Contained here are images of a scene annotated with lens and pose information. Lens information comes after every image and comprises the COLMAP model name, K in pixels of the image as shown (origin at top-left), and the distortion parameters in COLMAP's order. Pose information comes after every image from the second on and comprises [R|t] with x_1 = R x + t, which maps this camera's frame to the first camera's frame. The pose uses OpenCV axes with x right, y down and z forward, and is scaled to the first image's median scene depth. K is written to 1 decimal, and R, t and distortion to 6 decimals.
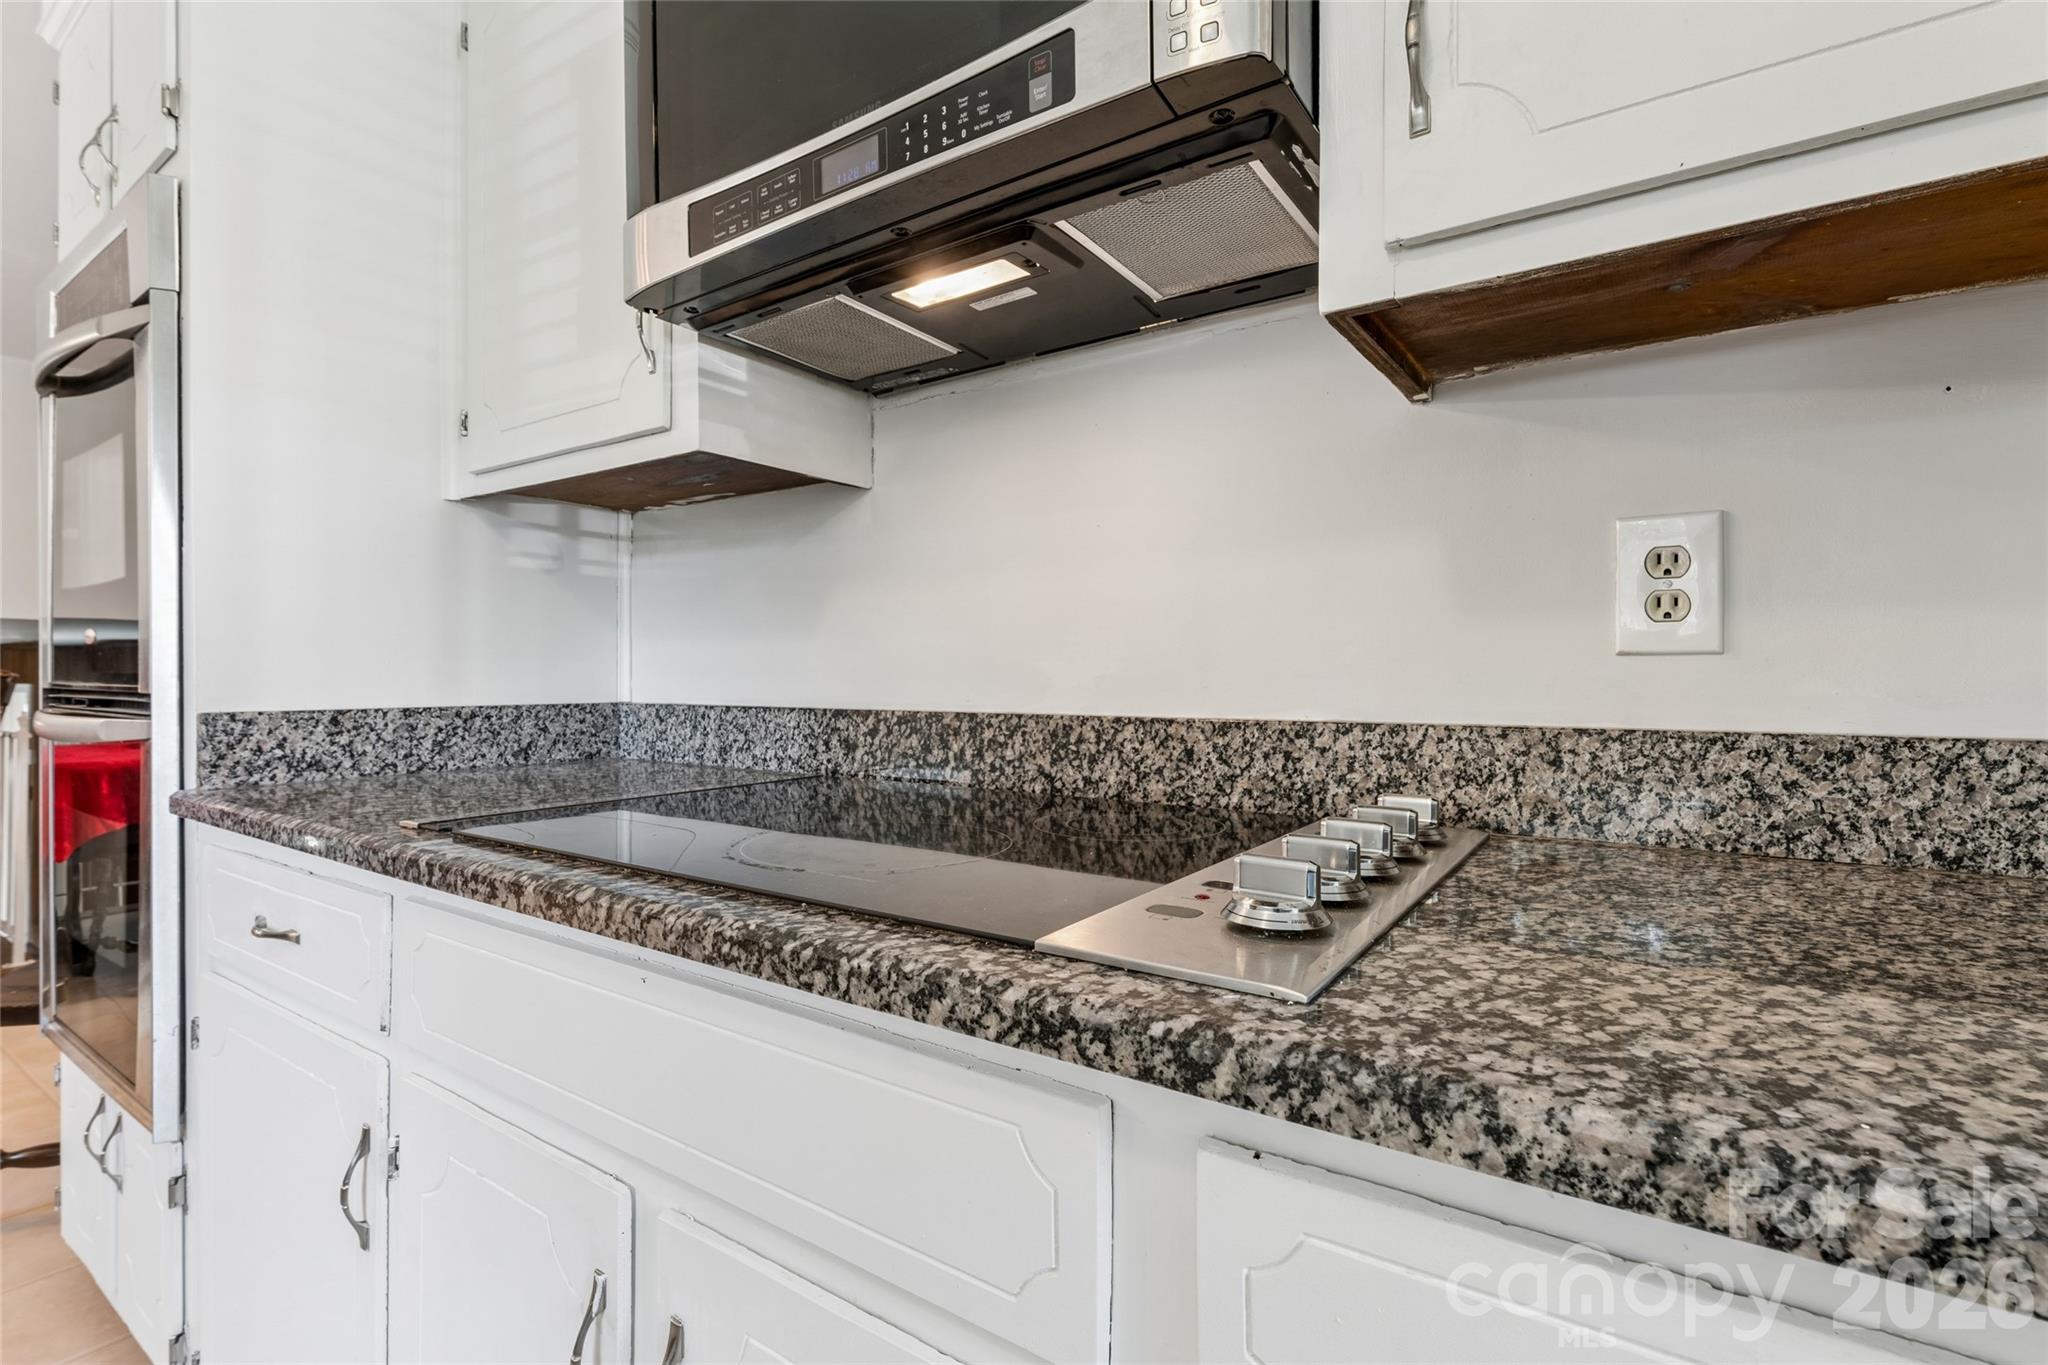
lens RADIAL K [[953.6, 0, 1018.2], [0, 953.6, 677.1], [0, 0, 1]] dist [-0.000822, -0.000129]
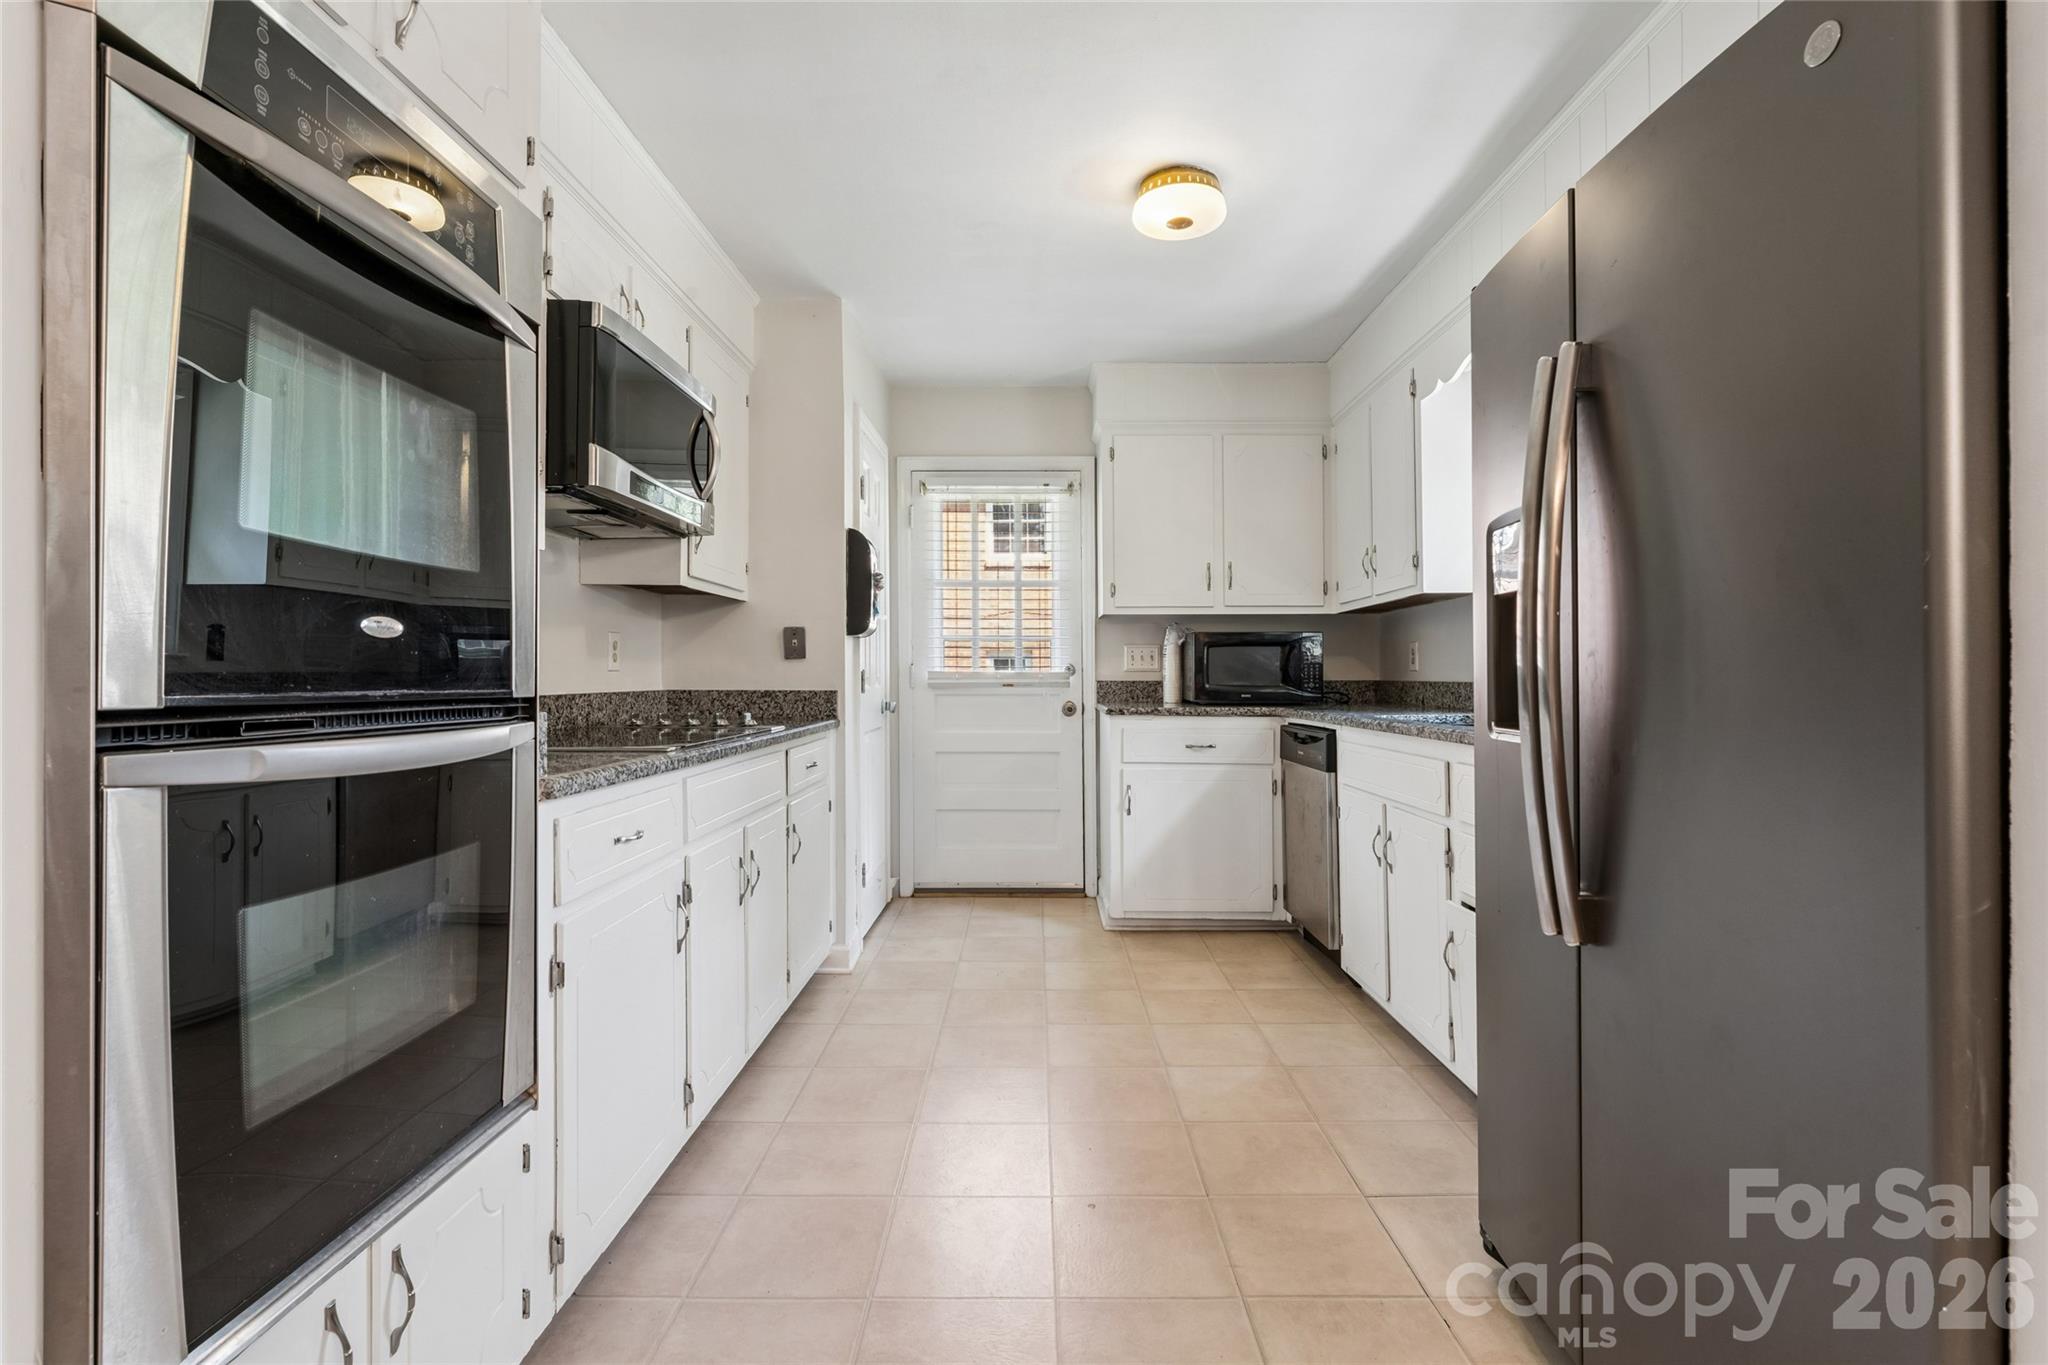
lens RADIAL K [[953.6, 0, 1008.9], [0, 953.6, 674.6], [0, 0, 1]] dist [-0.000822, -0.000129]
pose [[-0.547489, 0.002150, 0.836810, -2.104254], [0.003308, 0.999994, -0.000405, -0.002936], [-0.836806, 0.002547, -0.547493, 1.144826]]
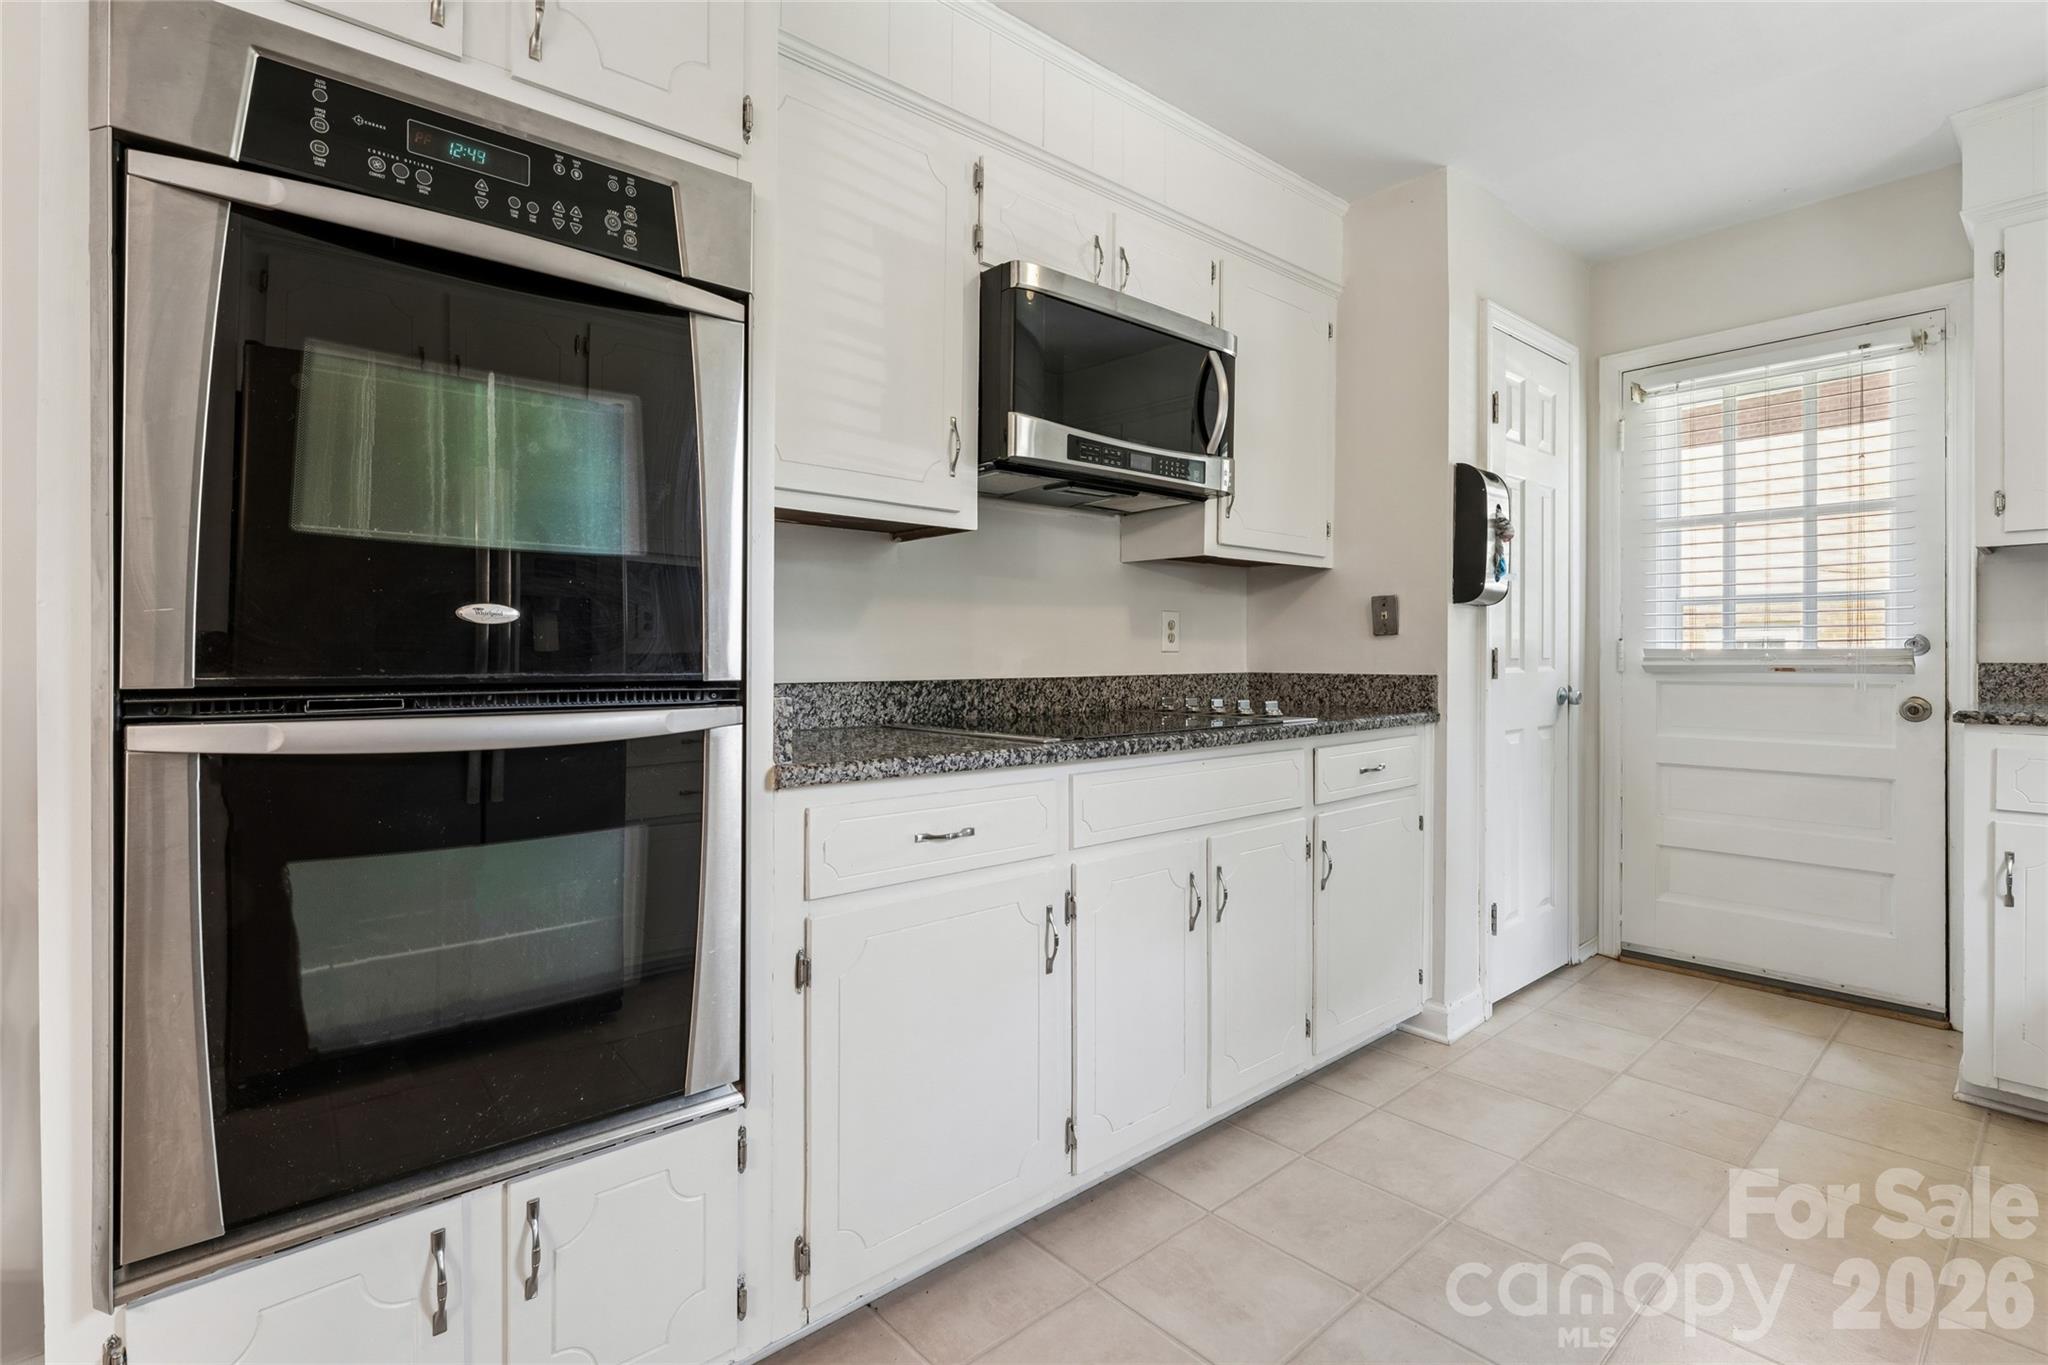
lens RADIAL K [[953.6, 0, 1014.4], [0, 953.6, 663.6], [0, 0, 1]] dist [-0.000822, -0.000129]
pose [[0.251731, -0.005994, 0.967779, -1.839704], [0.006400, 0.999969, 0.004528, -0.001522], [-0.967776, 0.005054, 0.251761, 0.450307]]
